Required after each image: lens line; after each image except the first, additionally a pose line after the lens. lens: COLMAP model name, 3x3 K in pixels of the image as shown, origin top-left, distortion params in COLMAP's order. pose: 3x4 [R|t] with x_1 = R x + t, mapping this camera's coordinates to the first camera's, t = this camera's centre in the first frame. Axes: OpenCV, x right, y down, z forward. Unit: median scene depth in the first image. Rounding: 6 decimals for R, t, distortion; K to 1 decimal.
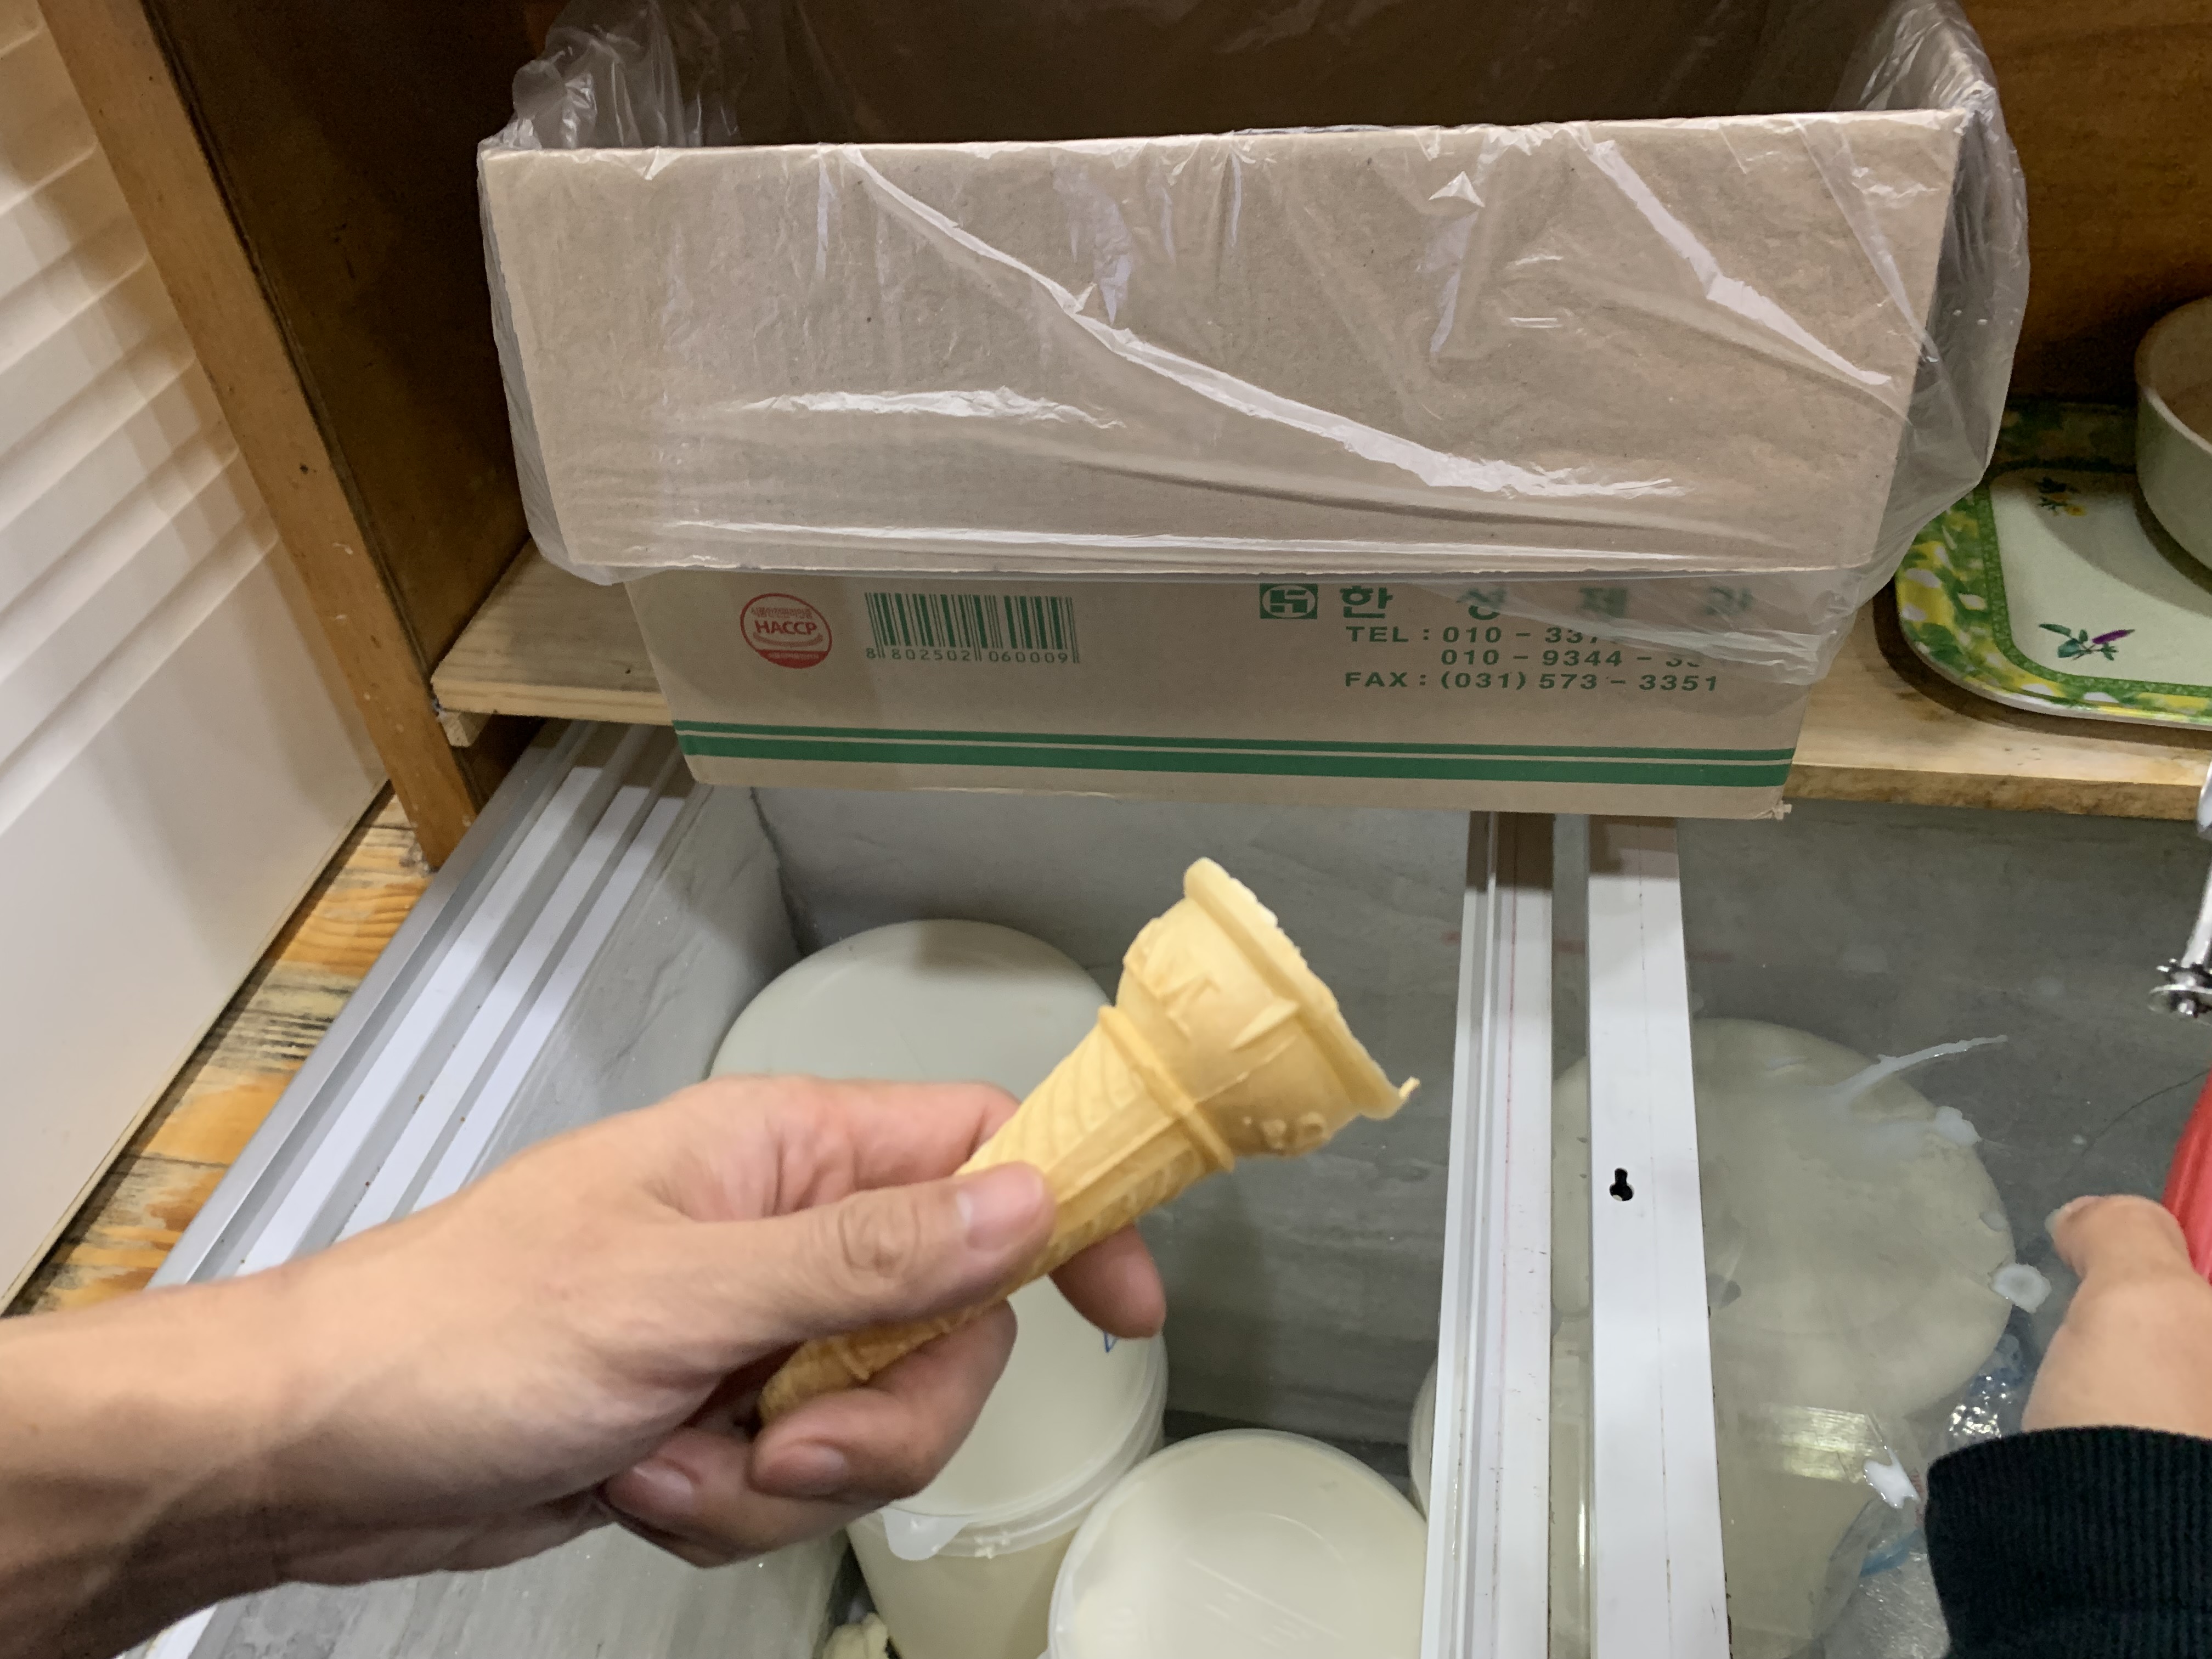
lens RADIAL K [[1711.7, 0, 1102.3], [0, 1711.7, 838.6], [0, 0, 1]] dist [0.028492, -0.060741]
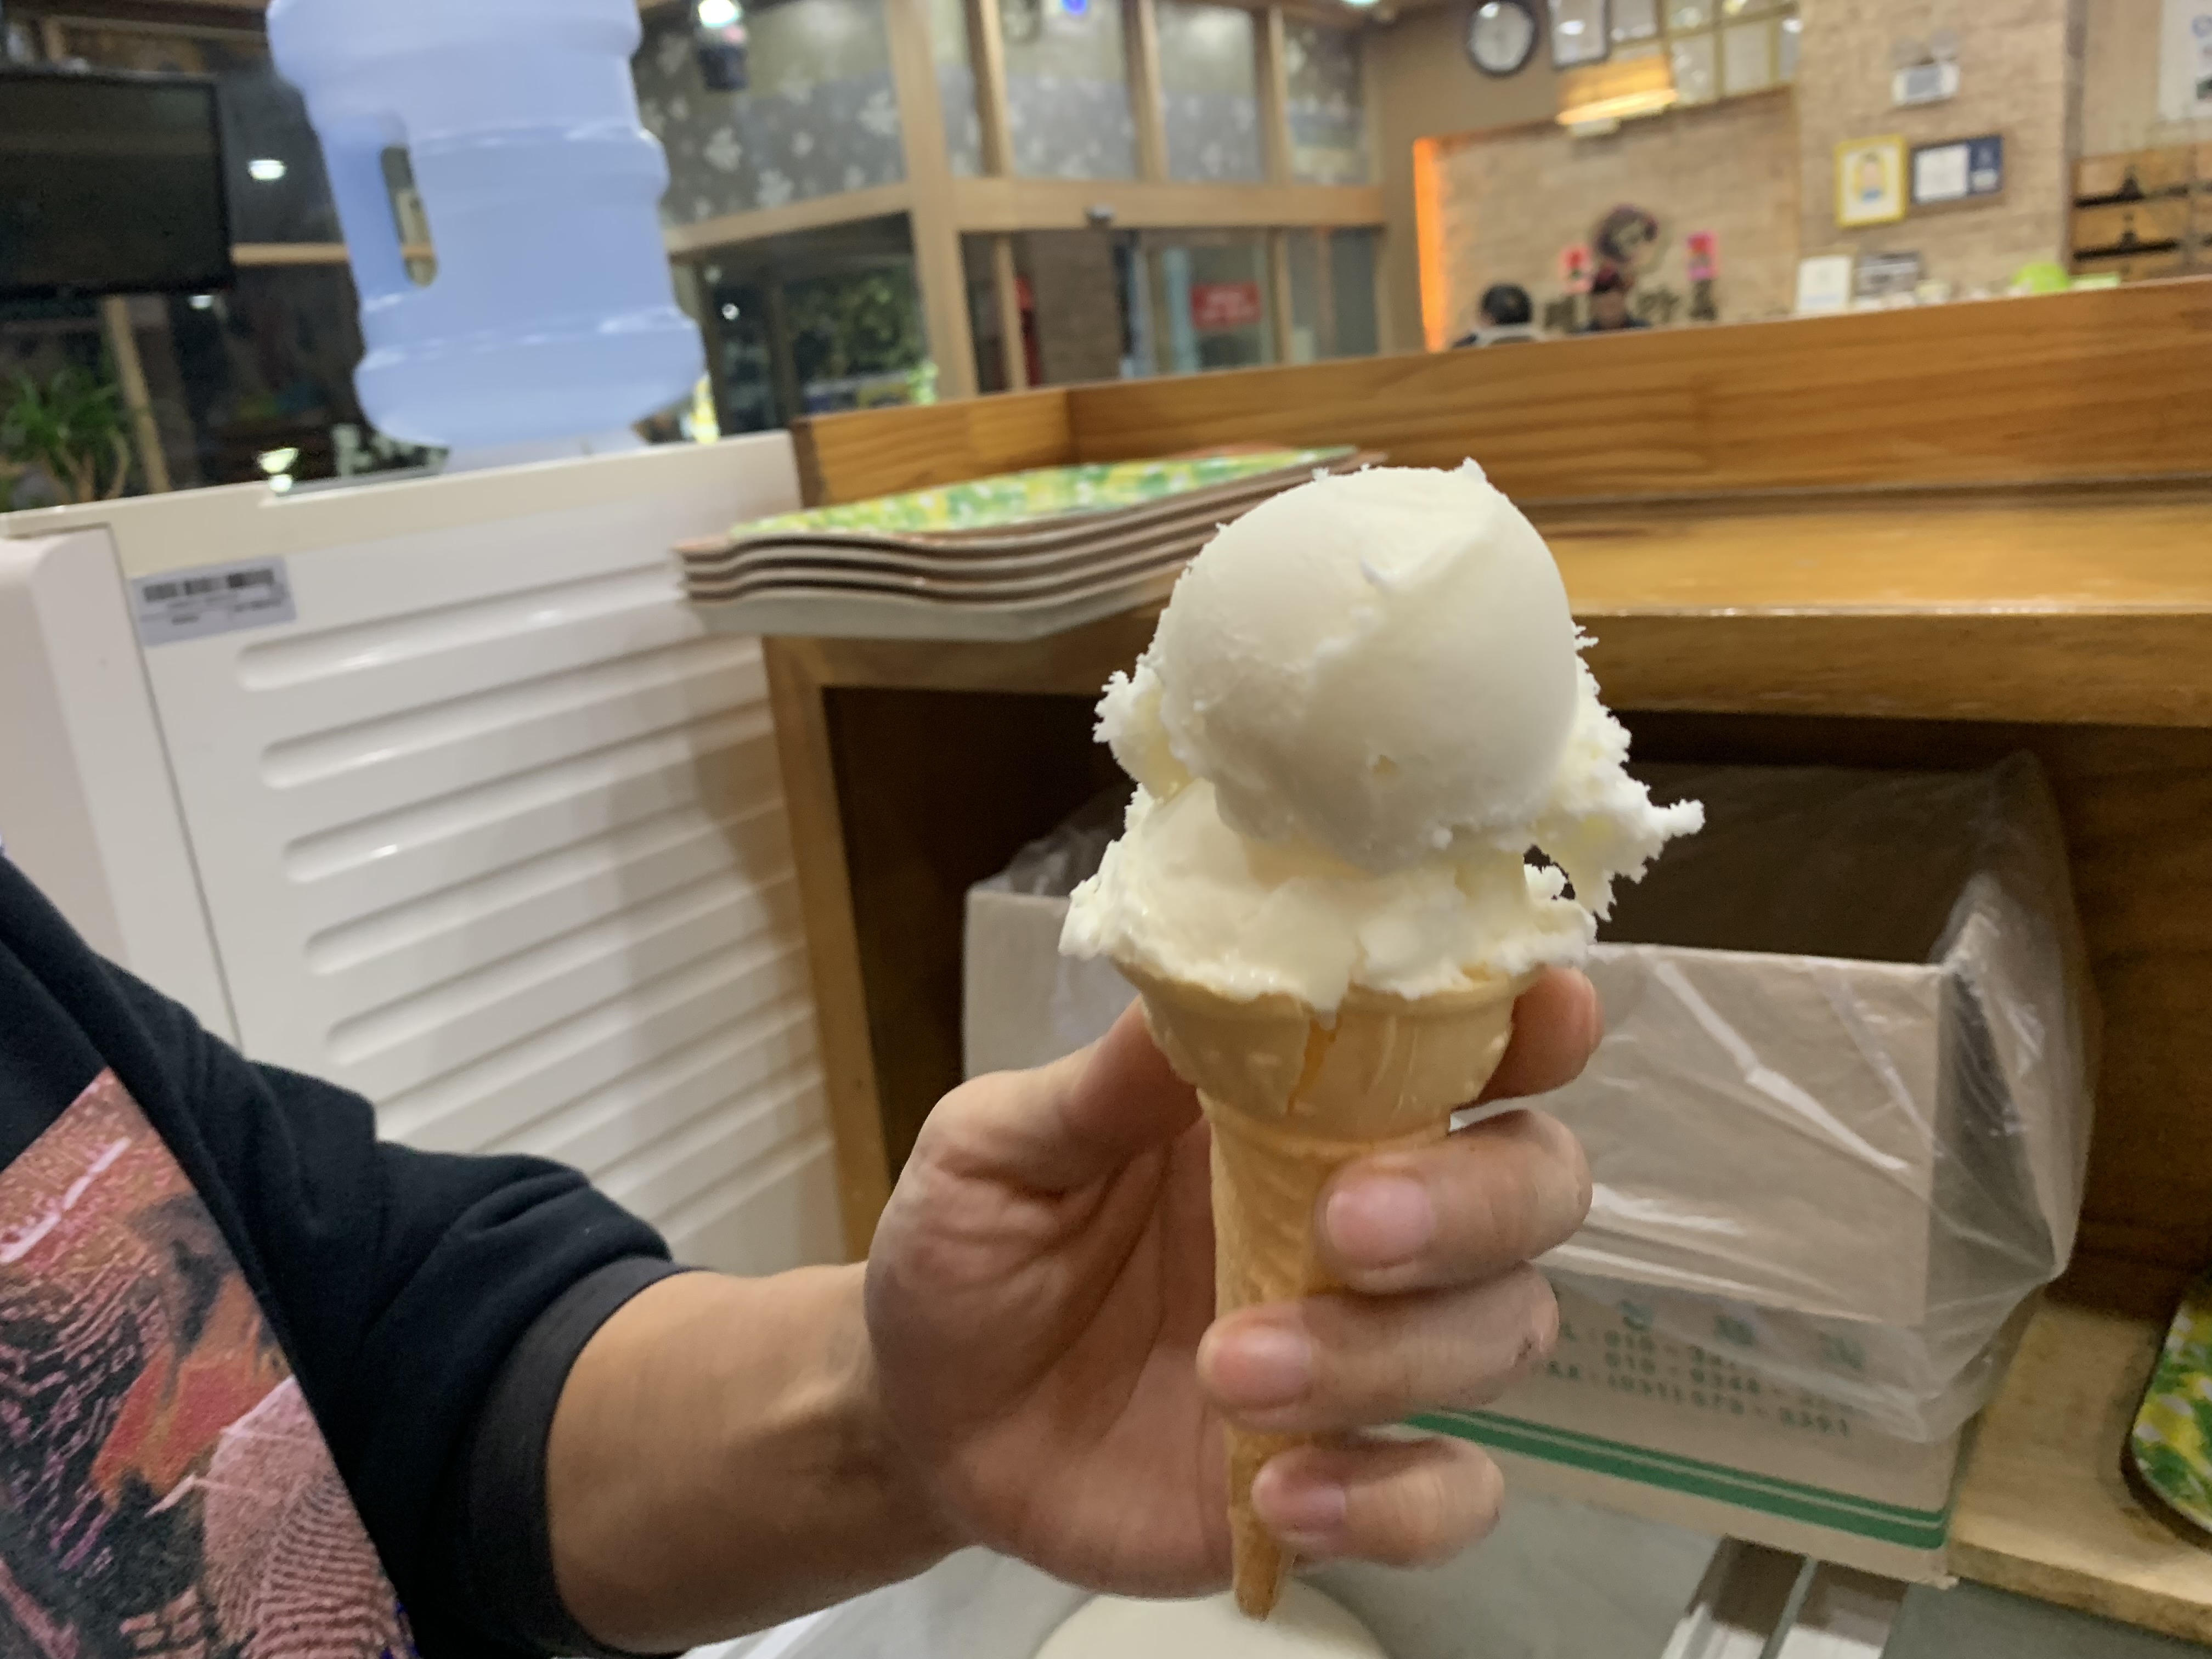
lens RADIAL K [[1711.7, 0, 1112.5], [0, 1711.7, 825.8], [0, 0, 1]] dist [0.028492, -0.060741]
pose [[0.915863, 0.081162, -0.393203, 0.329893], [-0.241660, 0.893519, -0.378451, 0.099379], [0.320618, 0.441630, 0.837954, -0.273897]]
